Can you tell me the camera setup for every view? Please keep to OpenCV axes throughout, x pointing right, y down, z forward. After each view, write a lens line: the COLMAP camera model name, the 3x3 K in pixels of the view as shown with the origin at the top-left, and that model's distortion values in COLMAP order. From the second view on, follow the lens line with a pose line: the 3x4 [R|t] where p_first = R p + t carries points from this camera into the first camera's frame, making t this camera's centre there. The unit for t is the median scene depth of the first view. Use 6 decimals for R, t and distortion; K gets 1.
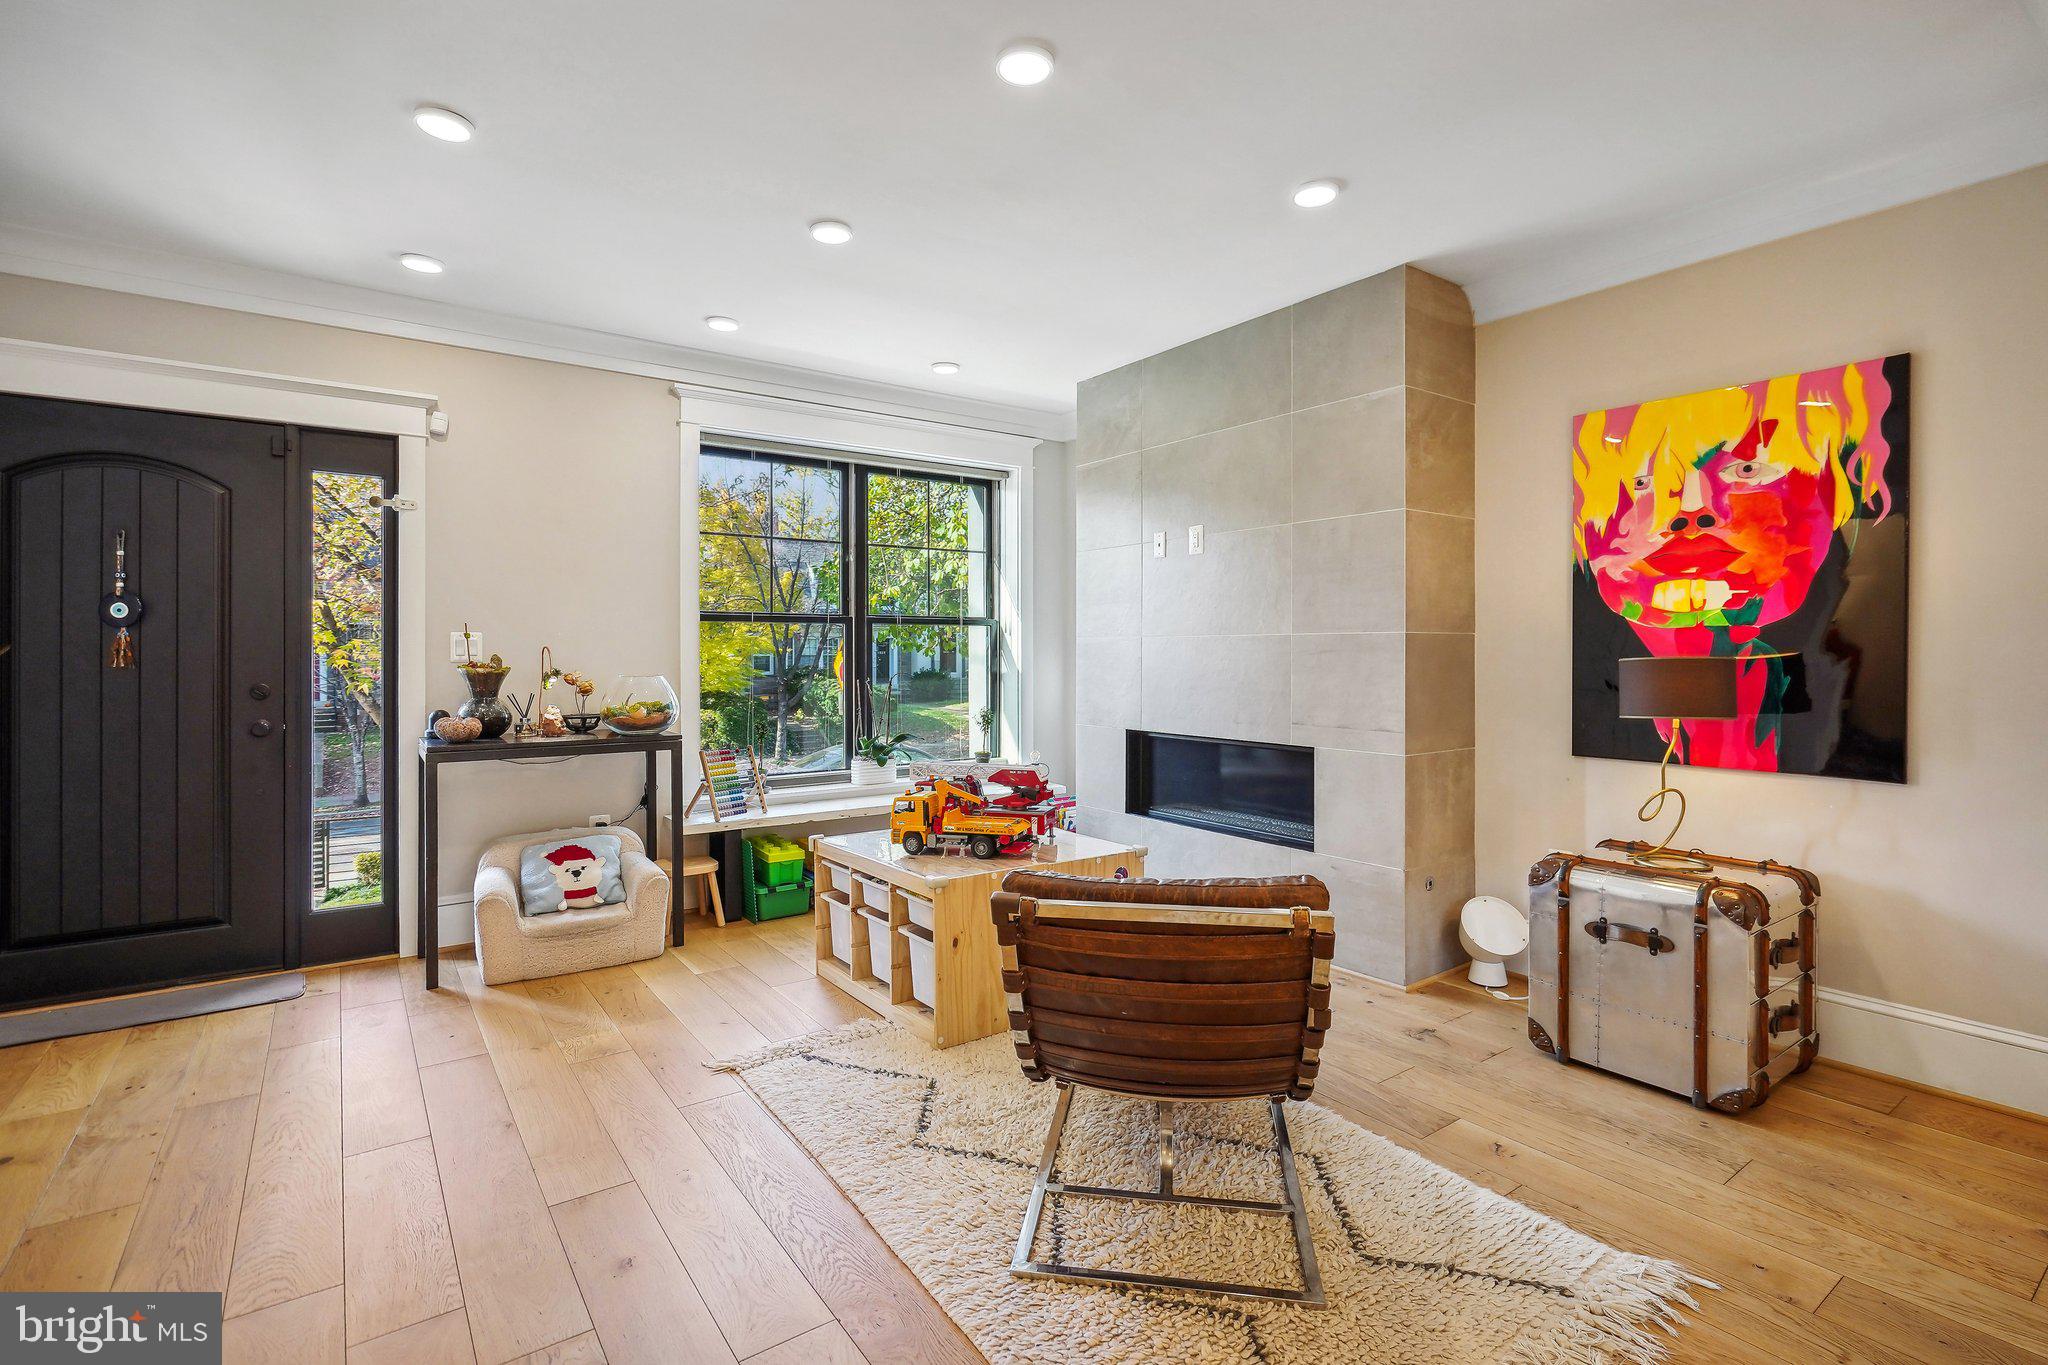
lens RADIAL K [[968.1, 0, 1033.9], [0, 968.1, 664.5], [0, 0, 1]] dist [-0.002878, 0.000595]
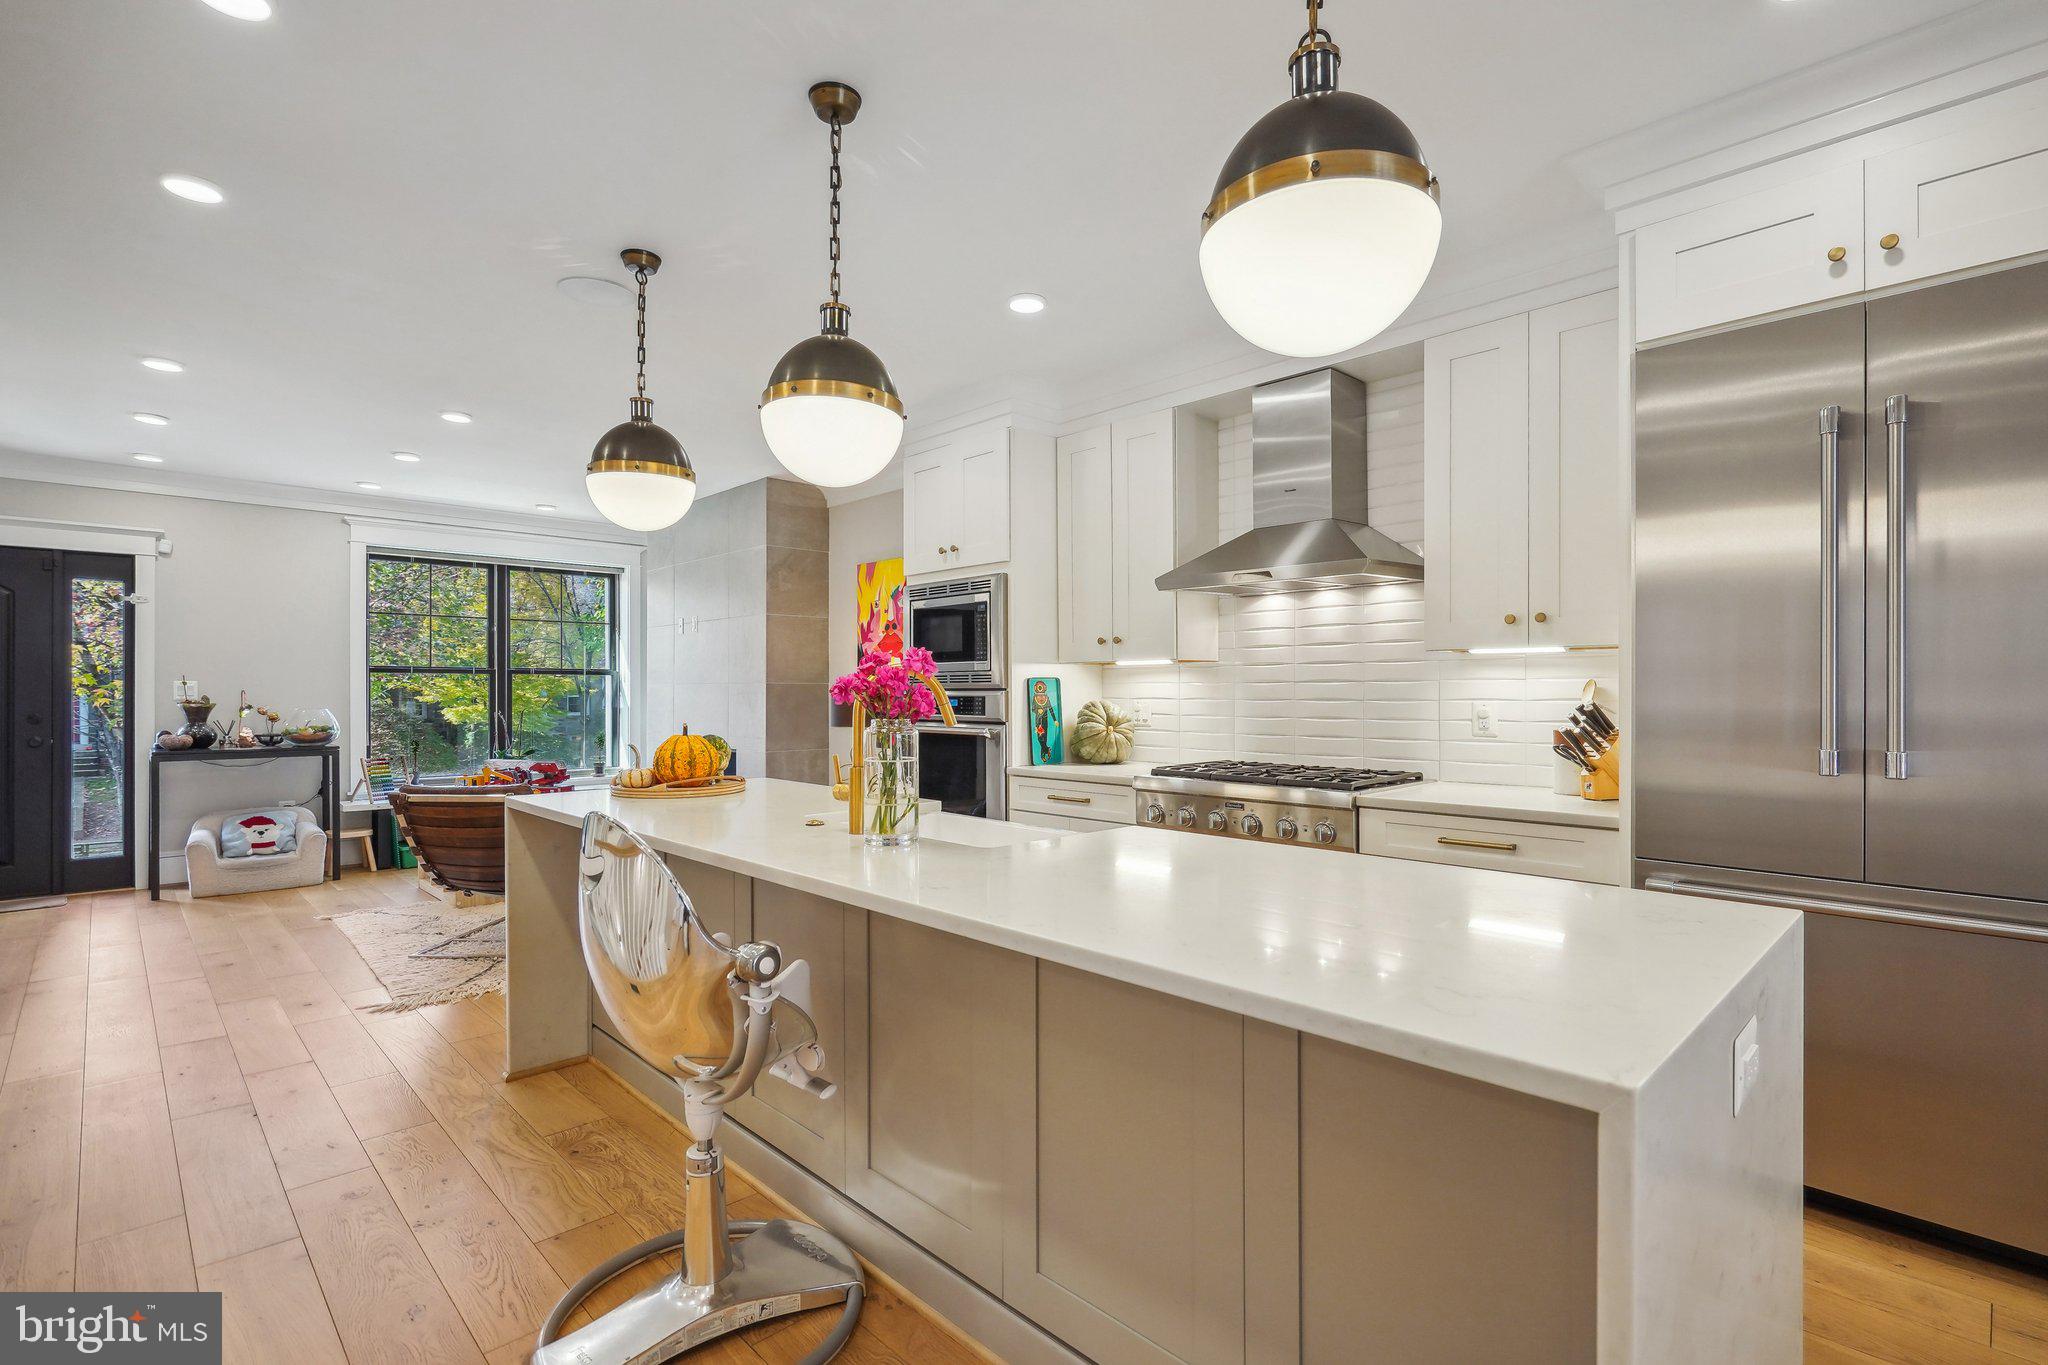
lens RADIAL K [[952.3, 0, 1042.7], [0, 952.3, 701.7], [0, 0, 1]] dist [-0.002768, -0.000622]
pose [[0.987904, -0.001255, 0.155061, 0.546829], [0.002069, 0.999985, -0.005088, 0.010901], [-0.155053, 0.005348, 0.987892, -0.732608]]
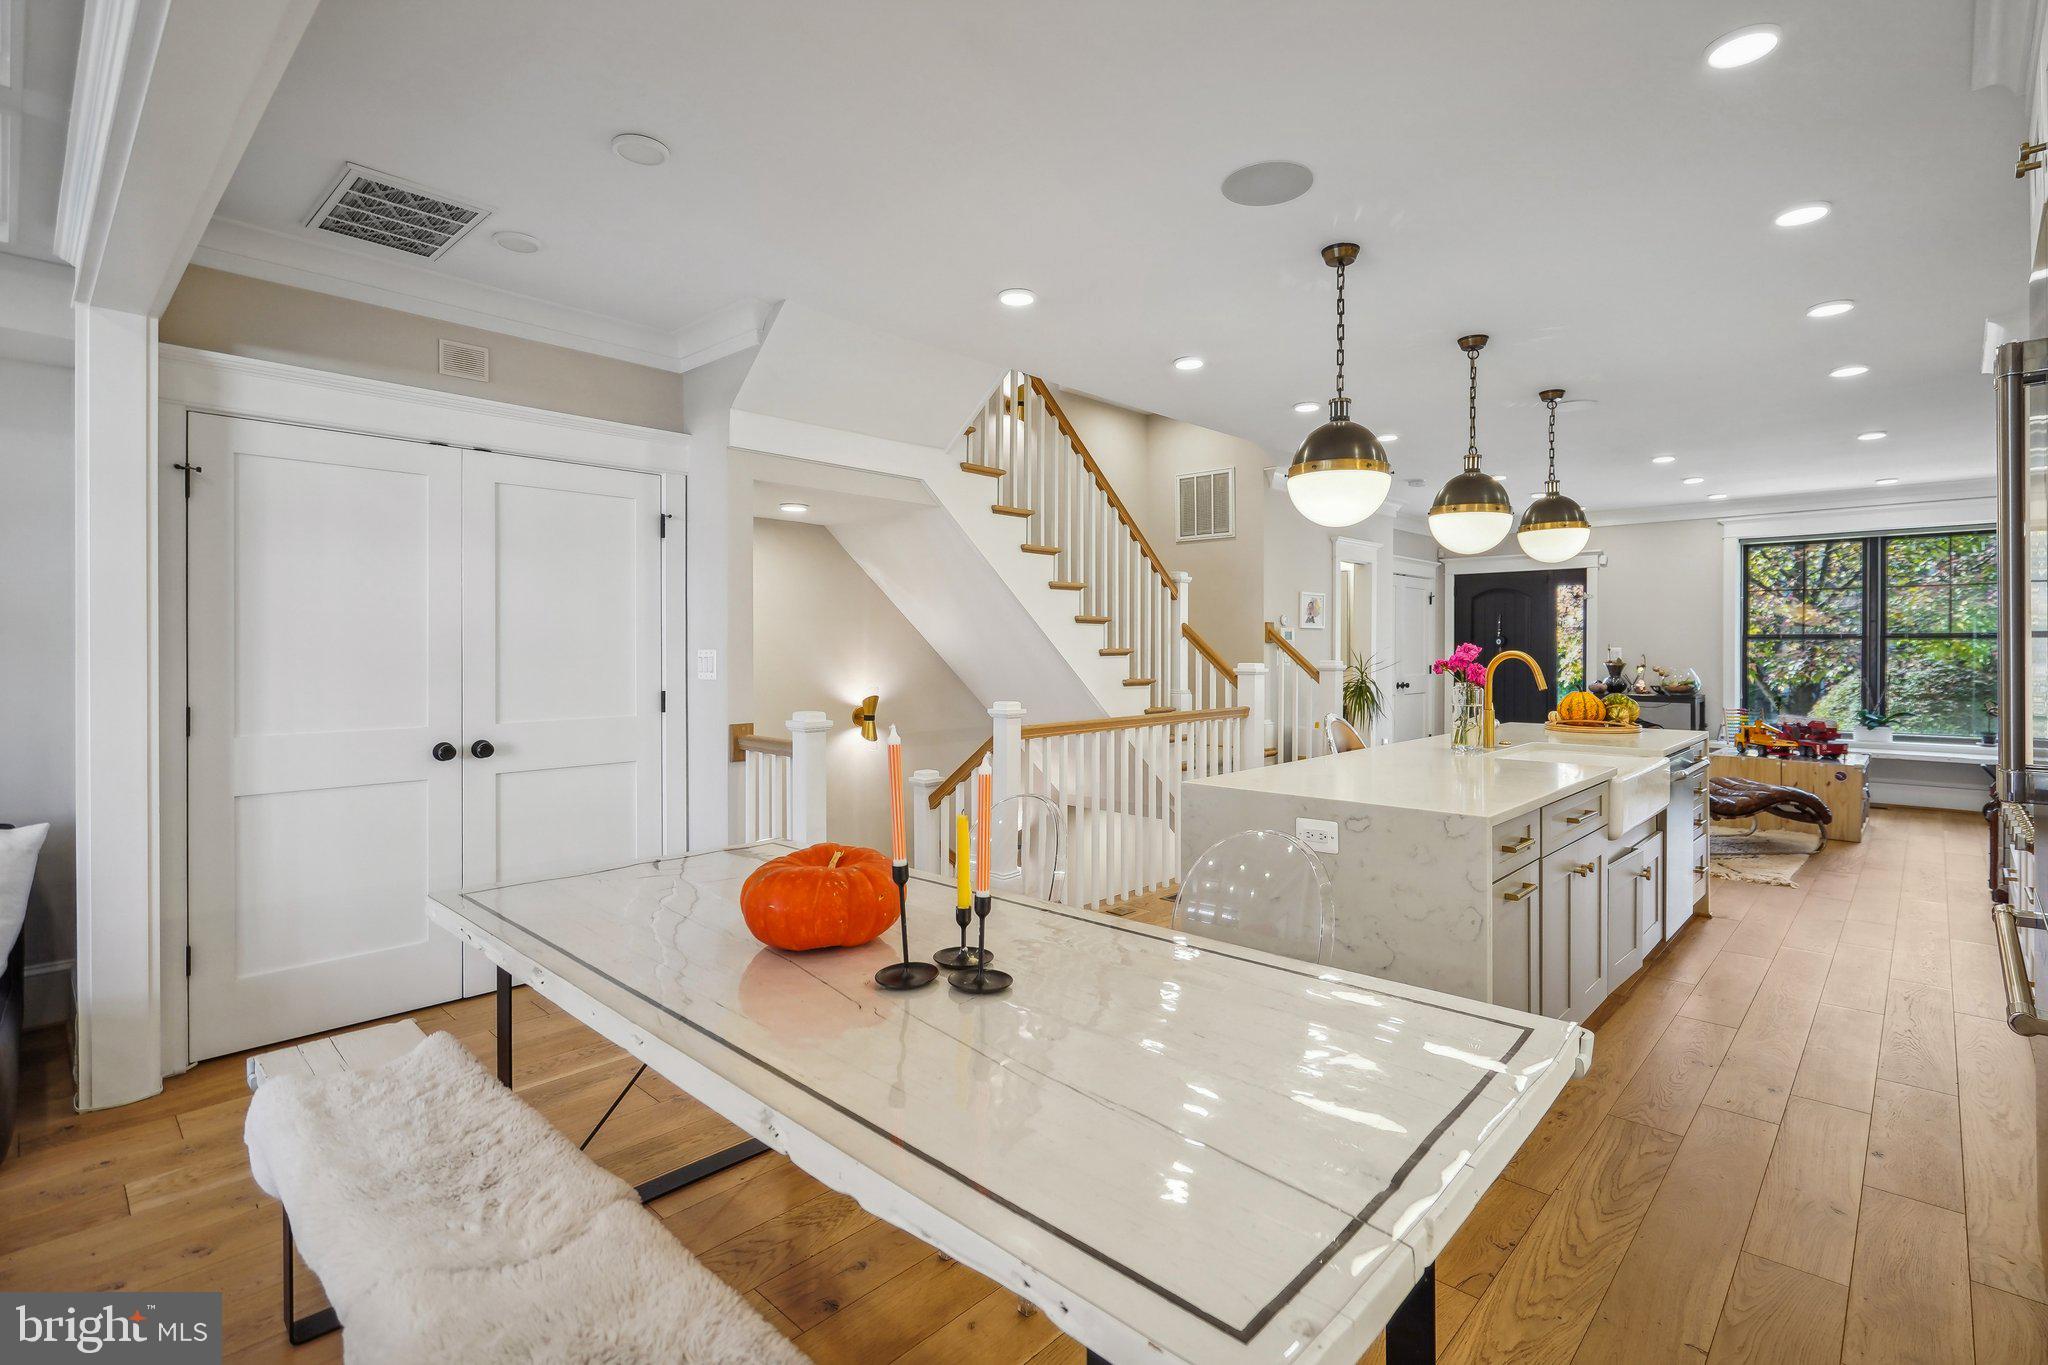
lens RADIAL K [[968.1, 0, 1033.9], [0, 968.1, 664.5], [0, 0, 1]] dist [-0.002878, 0.000595]
pose [[0.197972, 0.013066, -0.980121, 1.453546], [-0.016663, 0.999812, 0.009963, 0.007156], [0.980066, 0.014360, 0.198152, -0.848716]]
